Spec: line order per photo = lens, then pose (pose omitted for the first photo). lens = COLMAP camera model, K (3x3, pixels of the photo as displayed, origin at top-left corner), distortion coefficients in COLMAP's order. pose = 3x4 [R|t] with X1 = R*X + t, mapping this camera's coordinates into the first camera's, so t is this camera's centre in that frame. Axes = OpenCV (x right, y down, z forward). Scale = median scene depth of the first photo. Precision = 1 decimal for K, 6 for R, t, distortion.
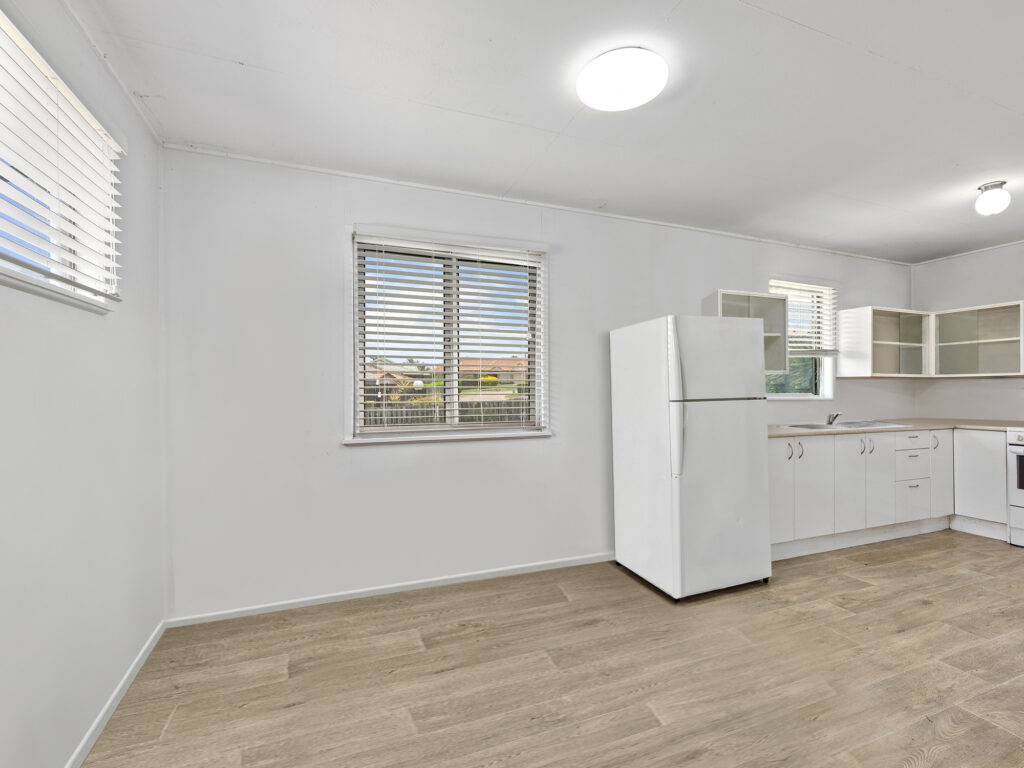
lens RADIAL K [[471.2, 0, 514.3], [0, 471.2, 384.5], [0, 0, 1]] dist [-0.000697, 0.001394]
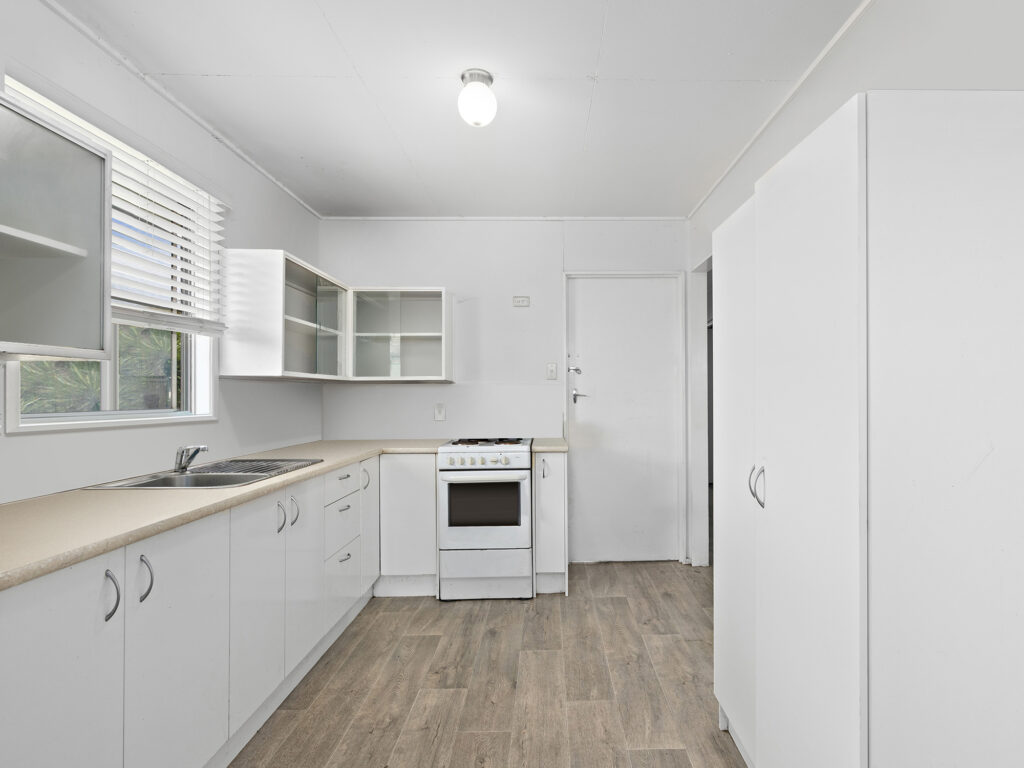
lens RADIAL K [[471.2, 0, 514.9], [0, 471.2, 387.2], [0, 0, 1]] dist [-0.000697, 0.001394]
pose [[0.339074, 0.011659, 0.940687, 0.318439], [-0.005865, 0.999930, -0.010279, 0.000272], [-0.940741, -0.002032, 0.339119, 0.536921]]
